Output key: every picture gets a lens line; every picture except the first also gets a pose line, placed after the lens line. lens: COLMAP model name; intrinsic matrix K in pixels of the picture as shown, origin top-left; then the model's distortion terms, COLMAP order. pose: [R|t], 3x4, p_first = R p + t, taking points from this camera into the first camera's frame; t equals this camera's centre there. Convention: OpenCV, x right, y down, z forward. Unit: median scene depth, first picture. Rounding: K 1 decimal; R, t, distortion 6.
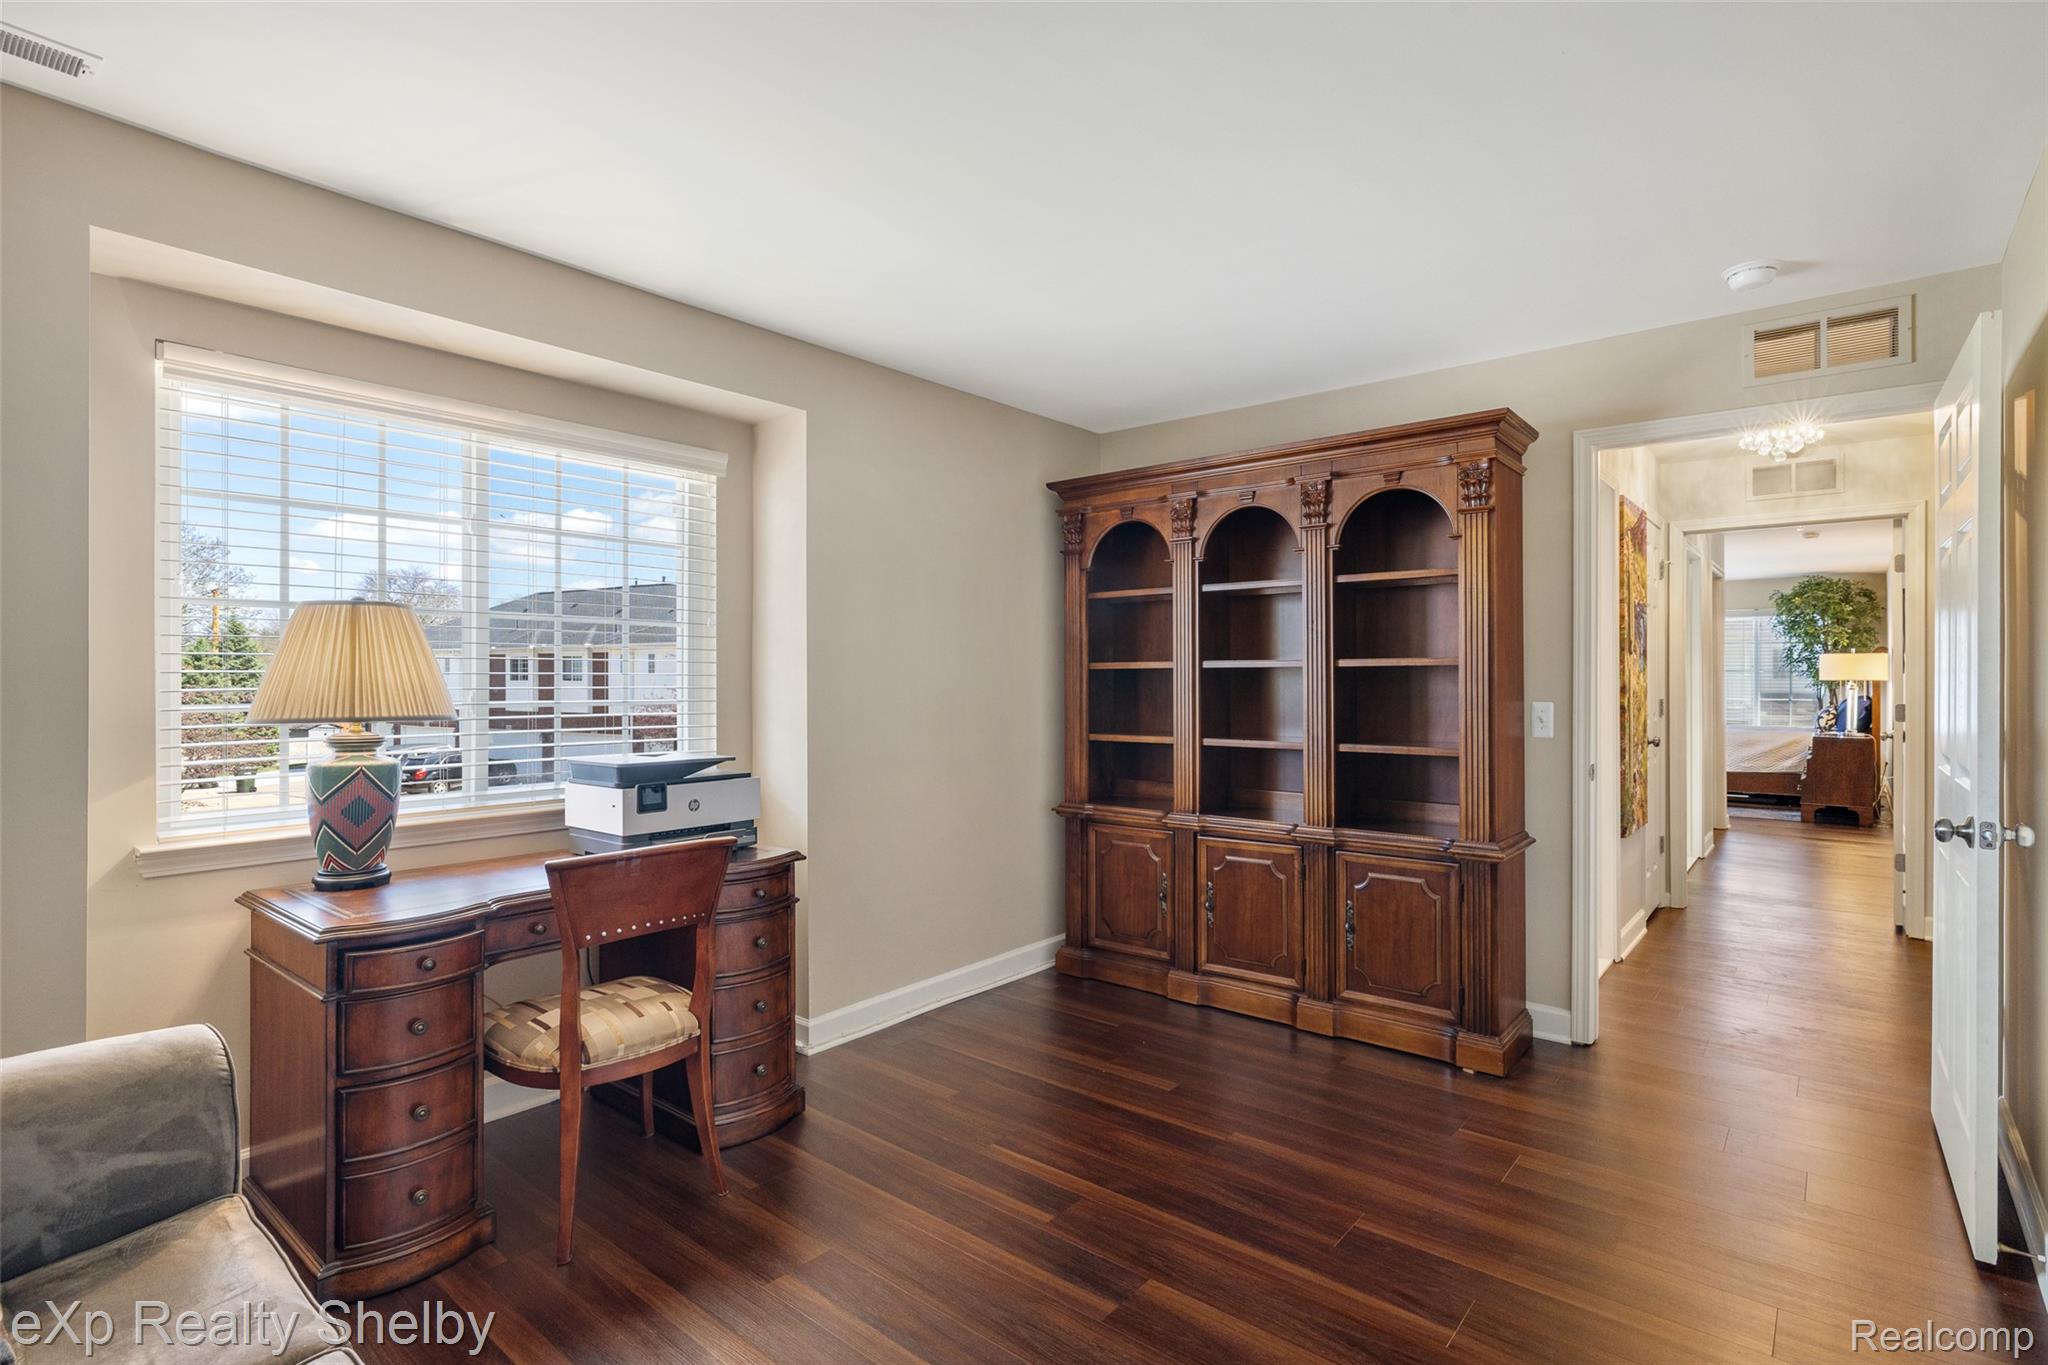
lens RADIAL K [[1004.4, 0, 1025.2], [0, 1004.4, 680.0], [0, 0, 1]] dist [0.001771, 0.000227]
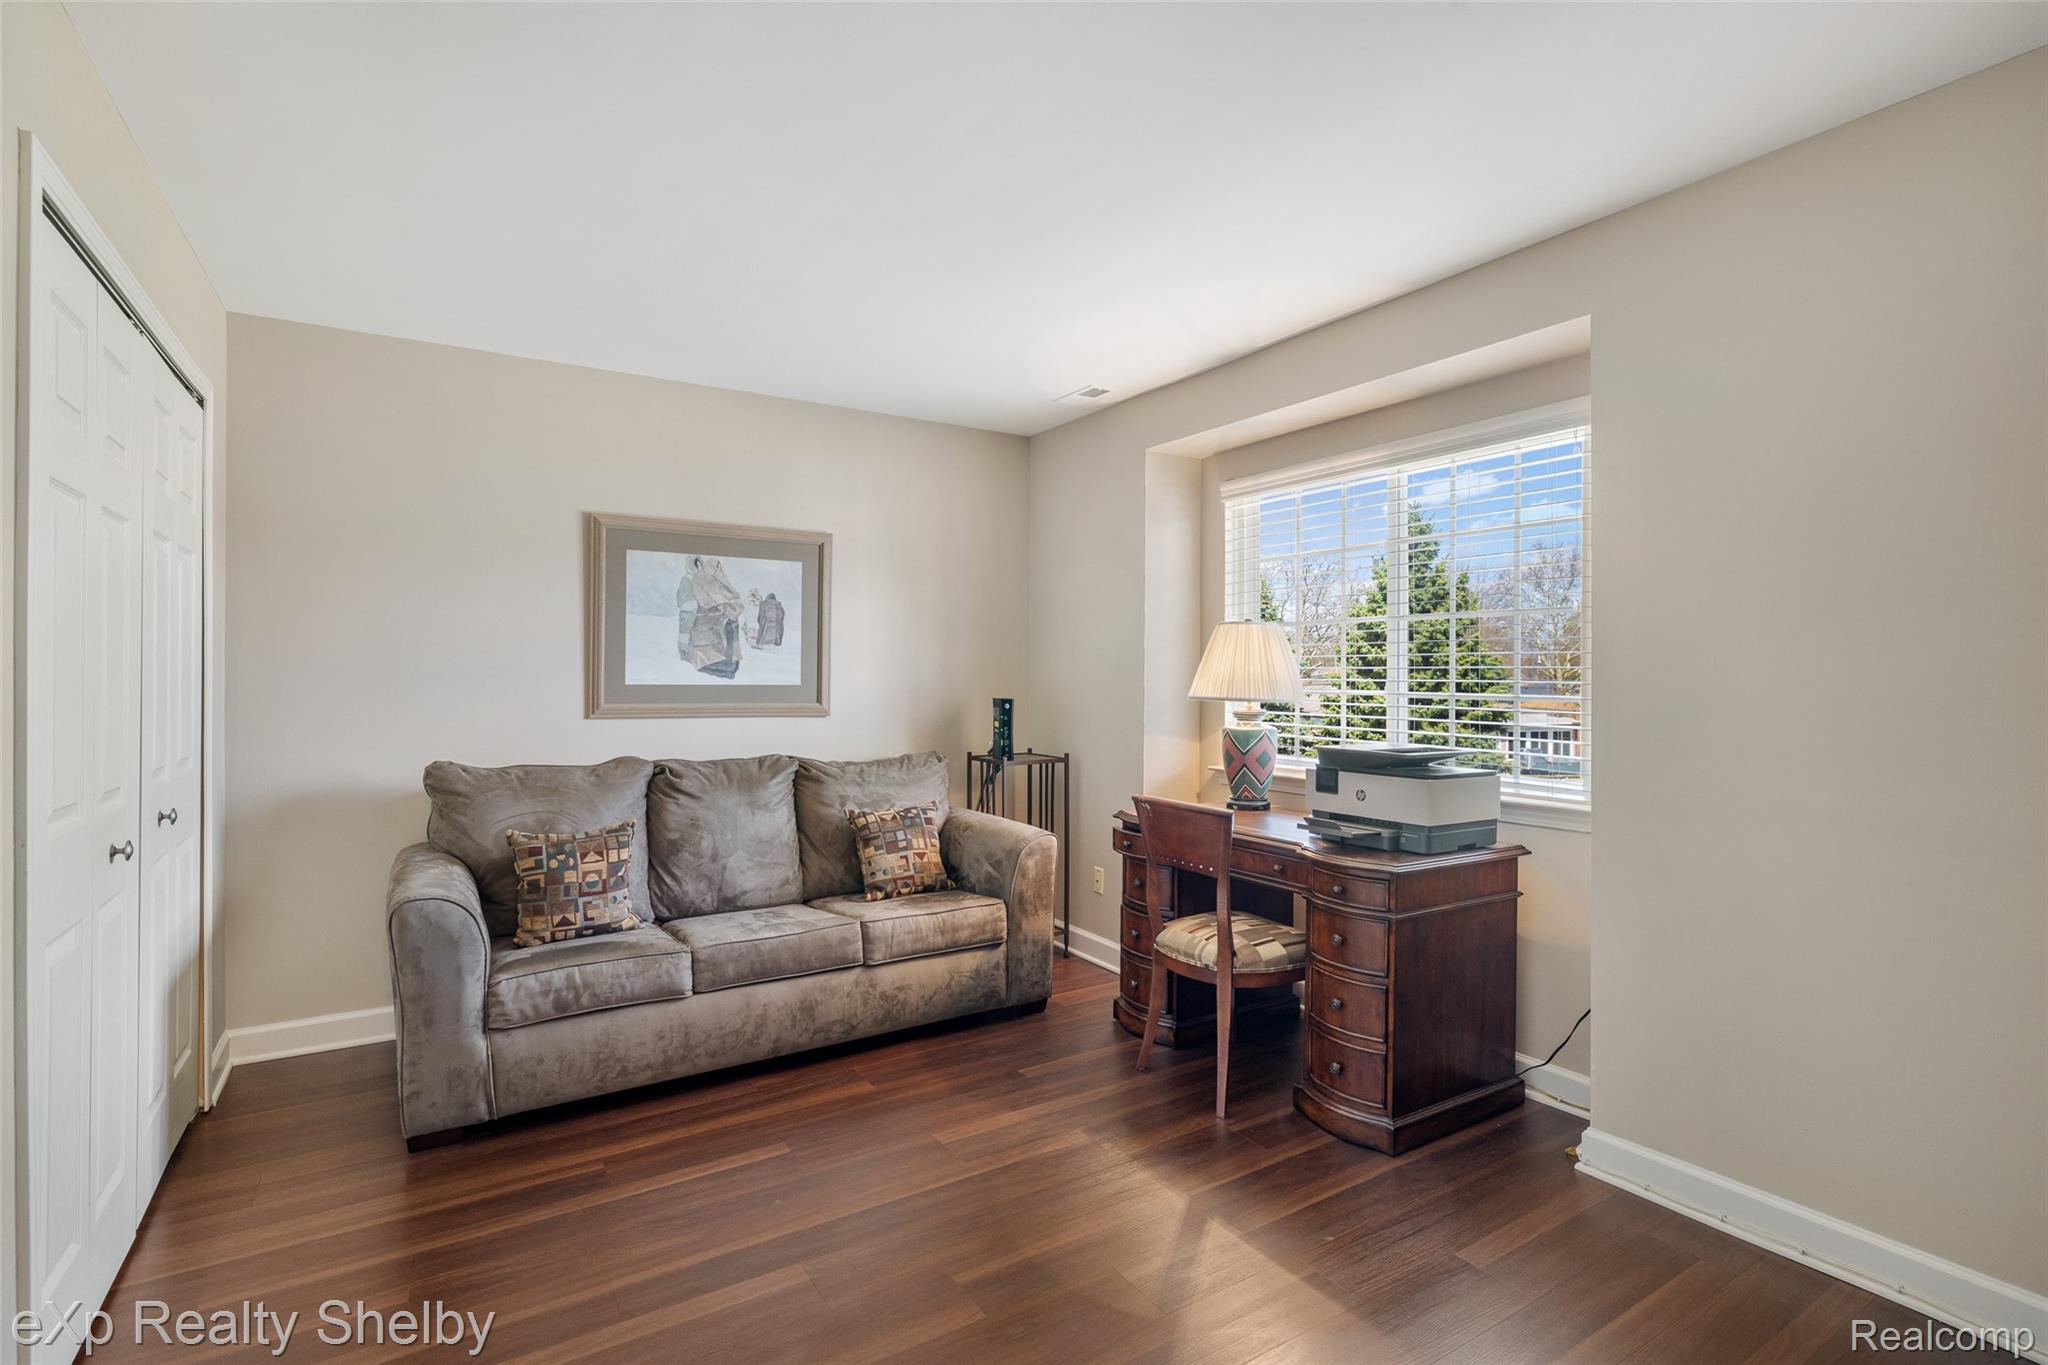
lens RADIAL K [[956.6, 0, 1011.3], [0, 956.6, 683.3], [0, 0, 1]] dist [-0.010398, 0.003314]
pose [[-0.322594, 0.007670, -0.946506, 0.775814], [0.001231, 0.999970, 0.007684, 0.003251], [0.946536, 0.001313, -0.322594, 1.071693]]
